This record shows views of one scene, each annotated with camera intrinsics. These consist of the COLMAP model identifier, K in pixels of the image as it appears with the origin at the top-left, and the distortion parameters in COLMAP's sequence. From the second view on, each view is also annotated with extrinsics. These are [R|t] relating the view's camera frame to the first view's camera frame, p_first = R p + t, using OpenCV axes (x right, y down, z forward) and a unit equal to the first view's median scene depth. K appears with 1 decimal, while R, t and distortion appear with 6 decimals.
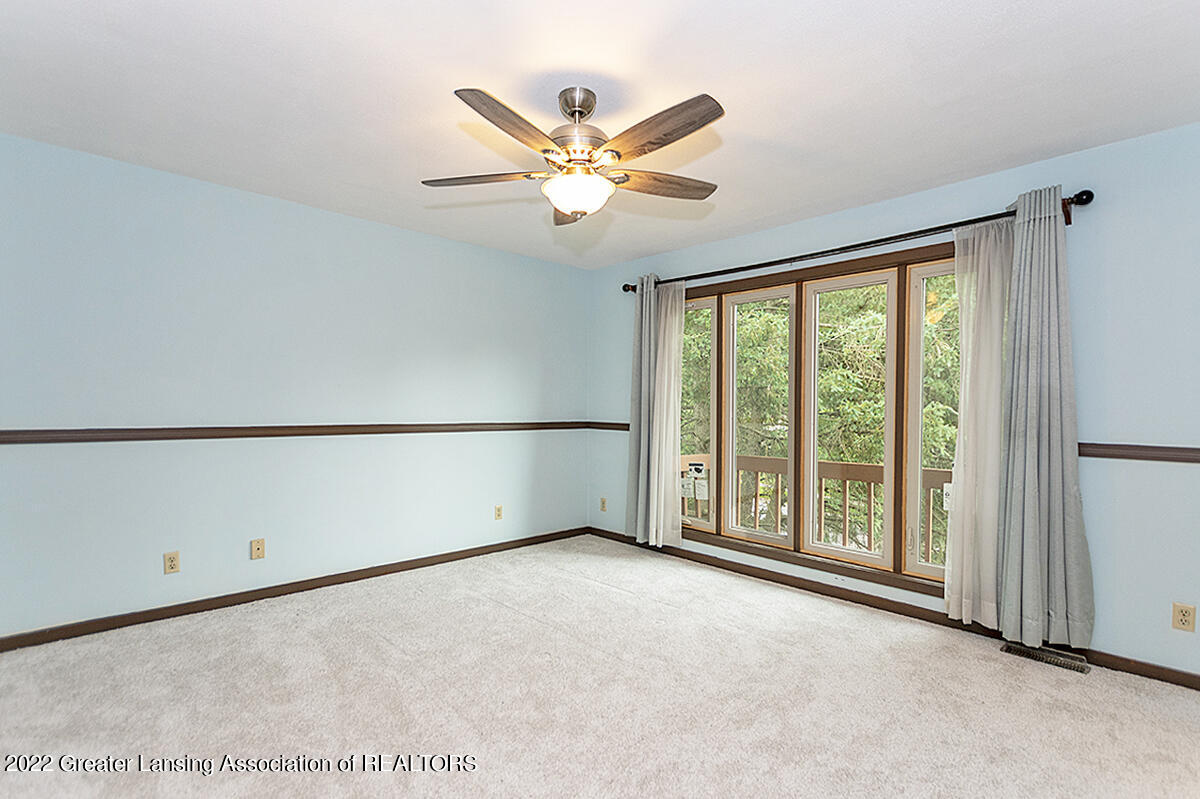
lens RADIAL K [[539.6, 0, 600.9], [0, 539.6, 429.8], [0, 0, 1]] dist [-0.001825, -0.000164]
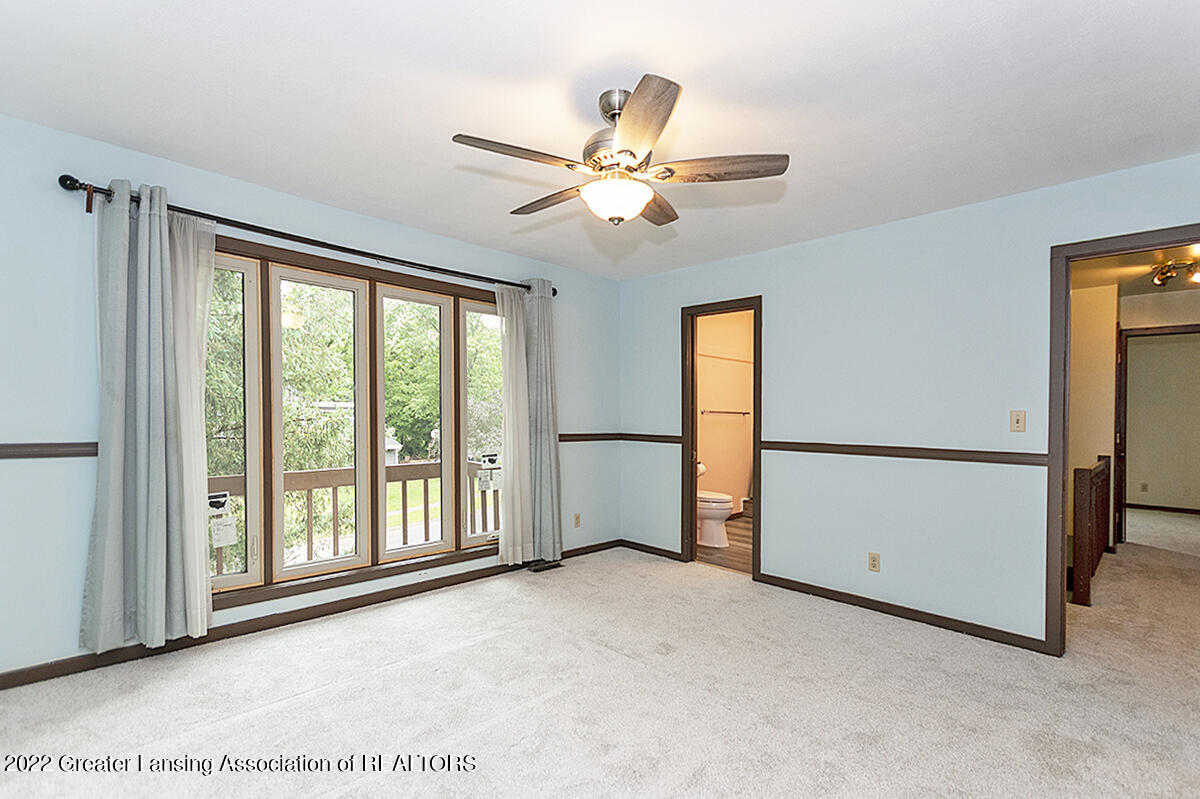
lens RADIAL K [[546.2, 0, 600.7], [0, 546.2, 416.0], [0, 0, 1]] dist [0.001566, -0.000057]
pose [[-0.013067, -0.011729, 0.999846, -0.630760], [0.031424, 0.999432, 0.012135, -0.036778], [-0.999421, 0.031578, -0.012691, 0.645766]]
